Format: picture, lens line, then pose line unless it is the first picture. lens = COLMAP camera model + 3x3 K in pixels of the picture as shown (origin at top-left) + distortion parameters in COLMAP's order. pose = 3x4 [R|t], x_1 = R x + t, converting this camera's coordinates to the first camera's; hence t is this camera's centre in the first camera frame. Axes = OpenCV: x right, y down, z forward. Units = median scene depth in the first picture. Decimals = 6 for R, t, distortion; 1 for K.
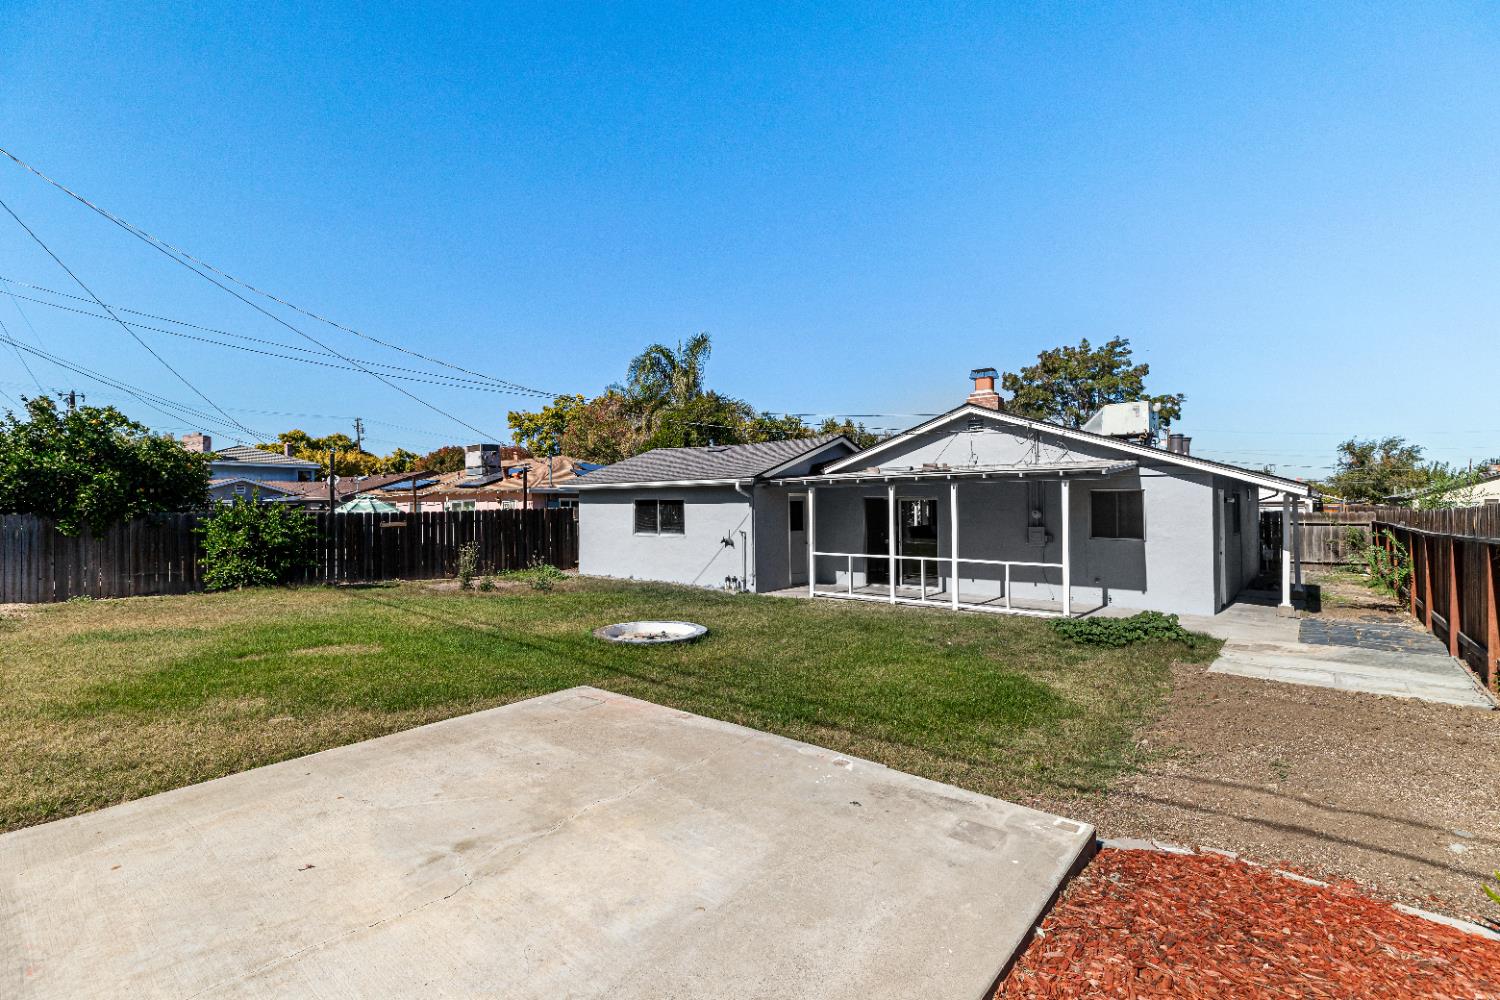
lens RADIAL K [[677.0, 0, 750.0], [0, 677.0, 500.0], [0, 0, 1]] dist [0.001851, 0.001071]
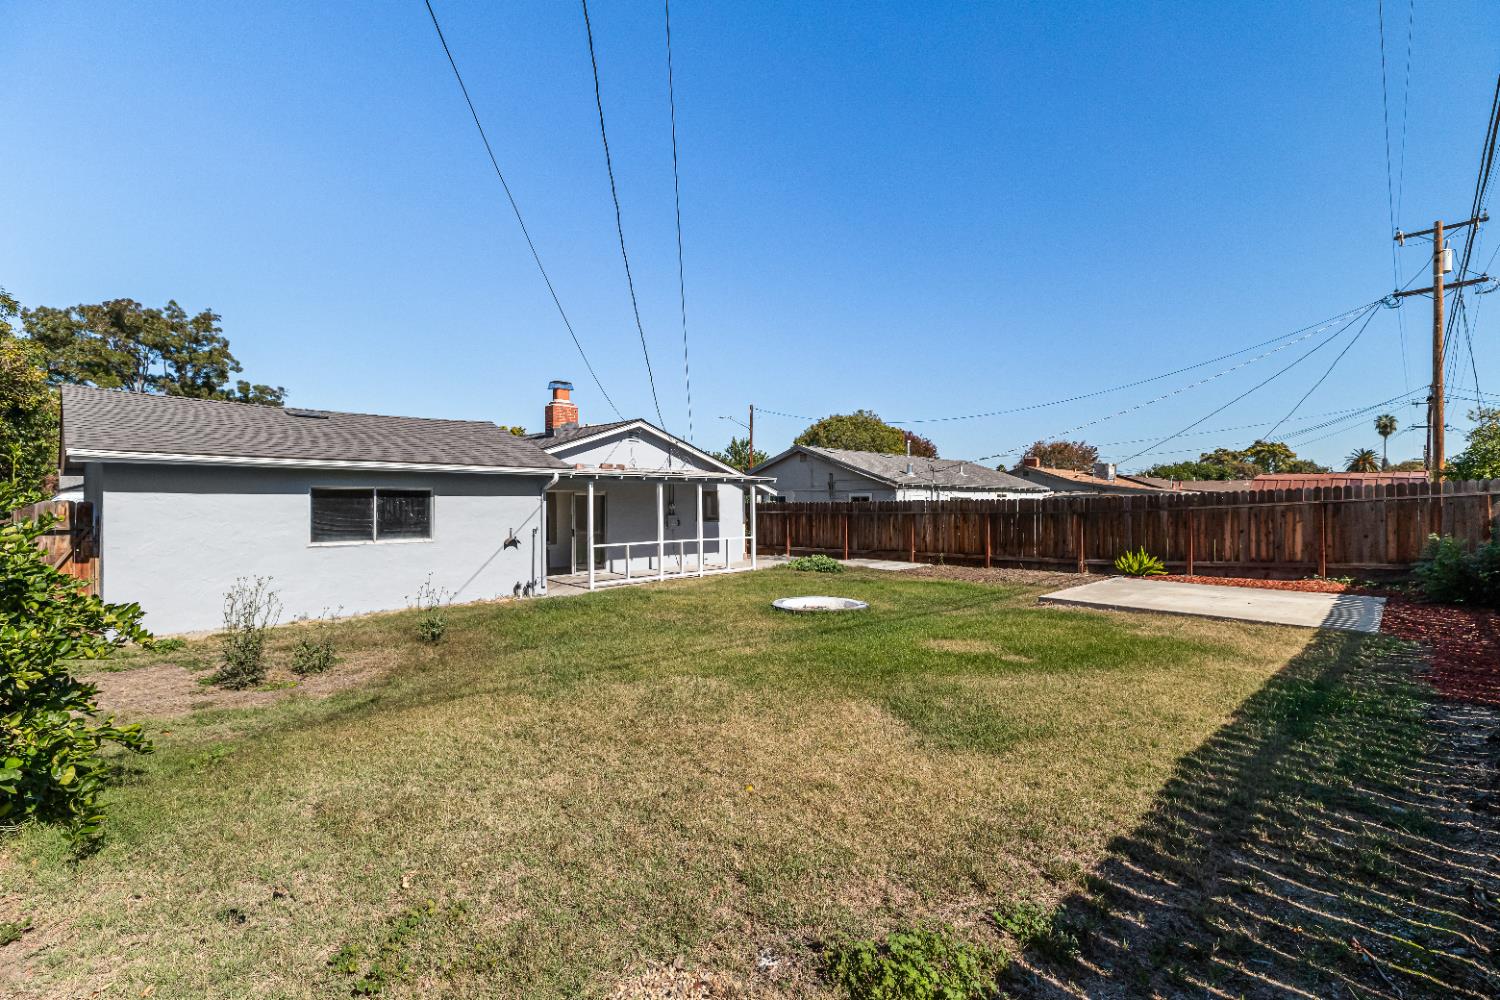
lens RADIAL K [[682.1, 0, 748.0], [0, 682.1, 504.6], [0, 0, 1]] dist [0.000562, 0.000510]
pose [[0.078928, -0.003438, 0.996874, -0.880137], [-0.011818, 0.999921, 0.004384, 0.008283], [-0.996810, -0.012127, 0.078881, 0.656259]]
